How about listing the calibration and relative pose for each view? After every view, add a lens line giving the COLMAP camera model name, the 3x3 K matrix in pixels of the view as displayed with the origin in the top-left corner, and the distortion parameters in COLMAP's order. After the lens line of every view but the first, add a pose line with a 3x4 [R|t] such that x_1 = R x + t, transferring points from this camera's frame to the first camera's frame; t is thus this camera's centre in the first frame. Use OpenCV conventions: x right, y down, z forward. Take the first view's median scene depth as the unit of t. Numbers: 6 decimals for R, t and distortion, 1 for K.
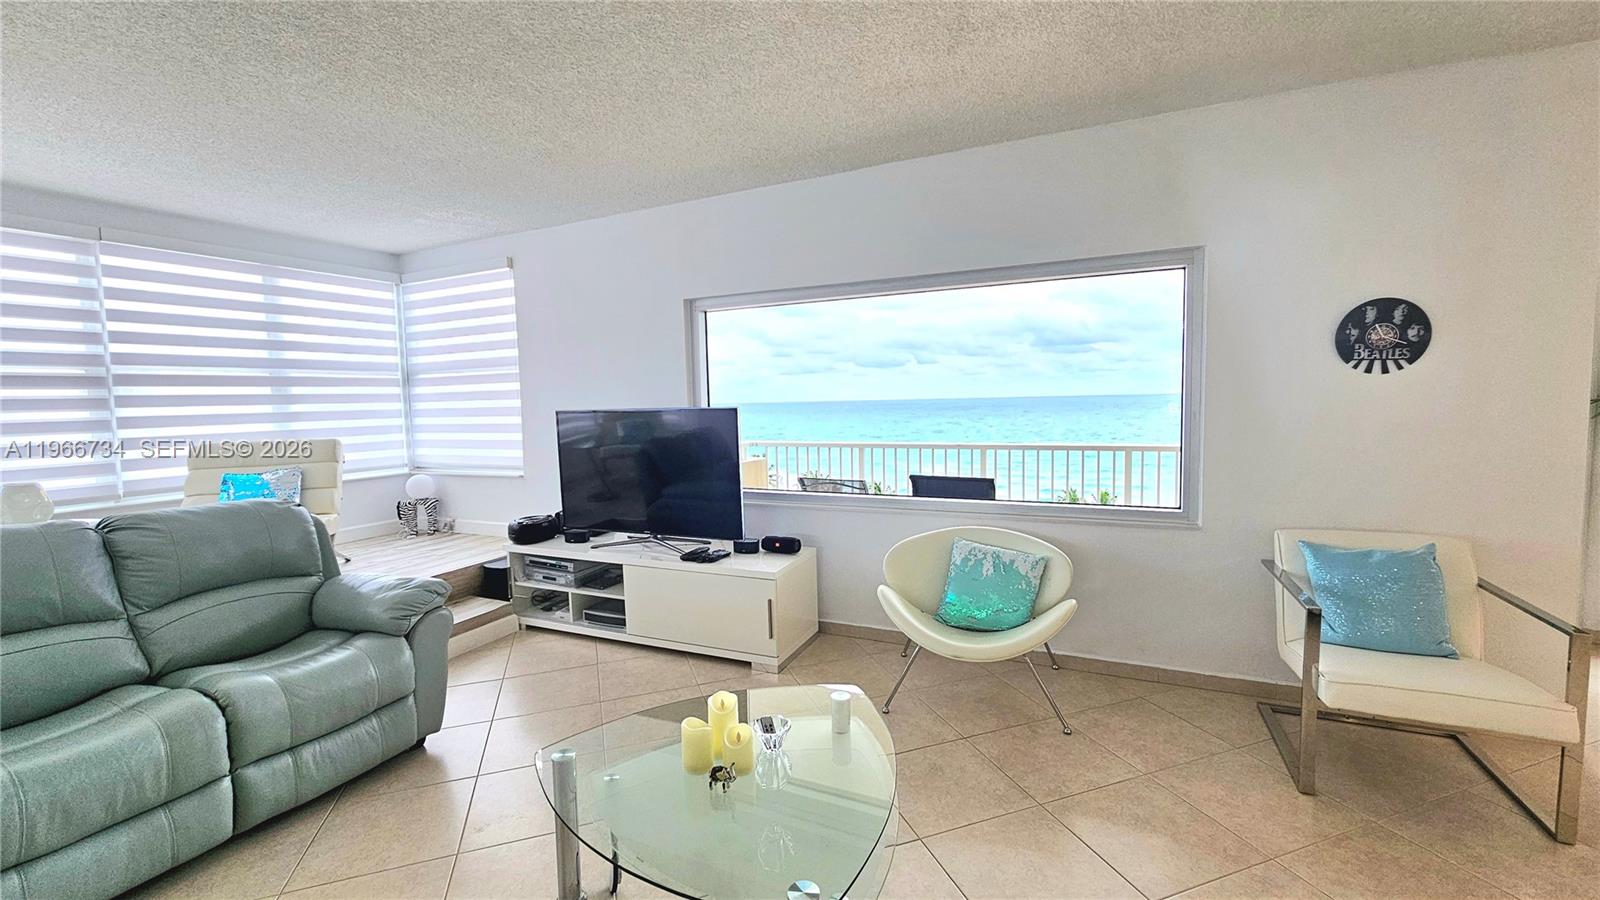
lens RADIAL K [[650.4, 0, 799.9], [0, 650.4, 452.8], [0, 0, 1]] dist [0.001213, -0.001539]
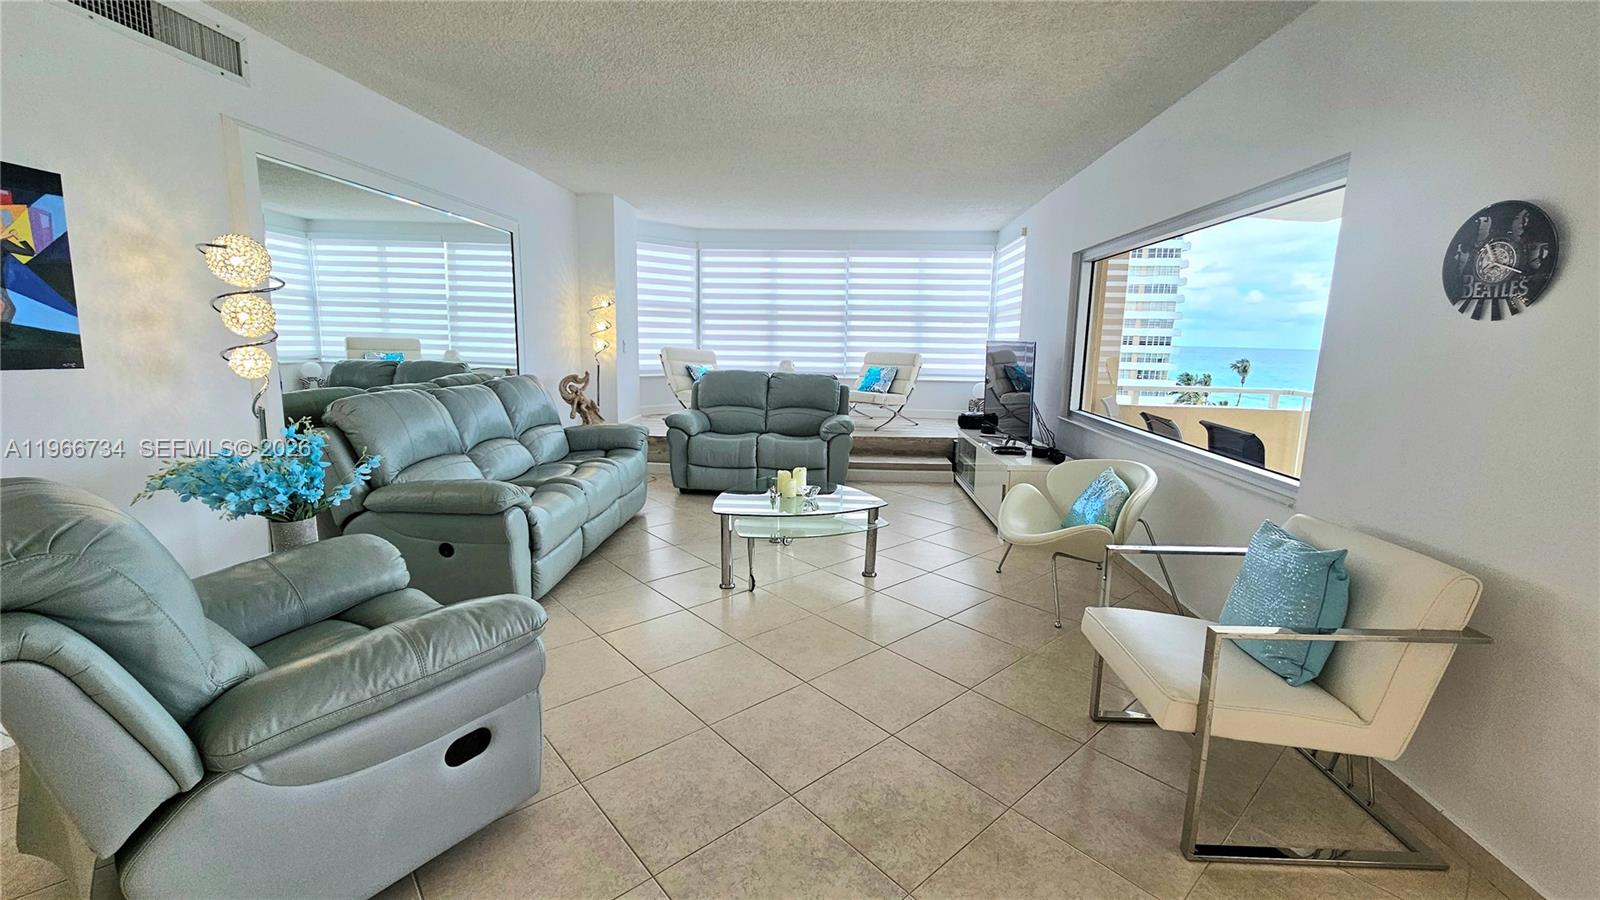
lens RADIAL K [[650.4, 0, 809.6], [0, 650.4, 449.8], [0, 0, 1]] dist [0.001213, -0.001539]
pose [[0.374702, 0.188558, -0.907769, 0.735376], [-0.104029, 0.981469, 0.160927, -0.016624], [0.921291, 0.034135, 0.387373, 0.073834]]
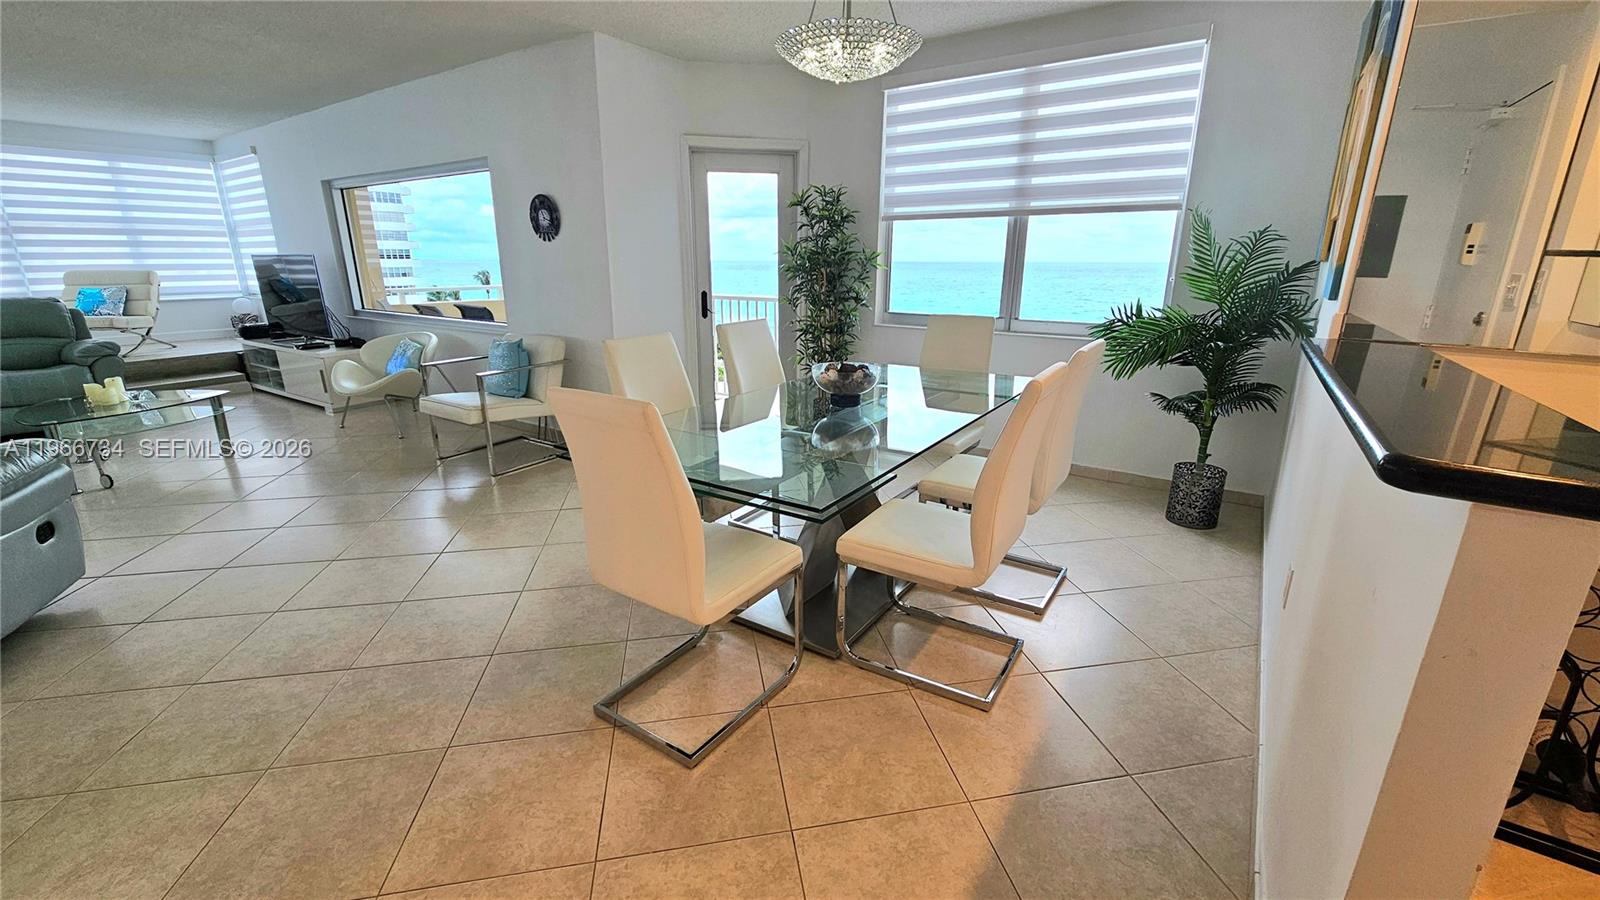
lens RADIAL K [[650.4, 0, 807.2], [0, 650.4, 444.7], [0, 0, 1]] dist [0.001213, -0.001539]
pose [[0.987964, 0.064232, -0.140716, 1.073801], [-0.034938, 0.978862, 0.201518, 0.019346], [0.150685, -0.194176, 0.969324, -0.375857]]
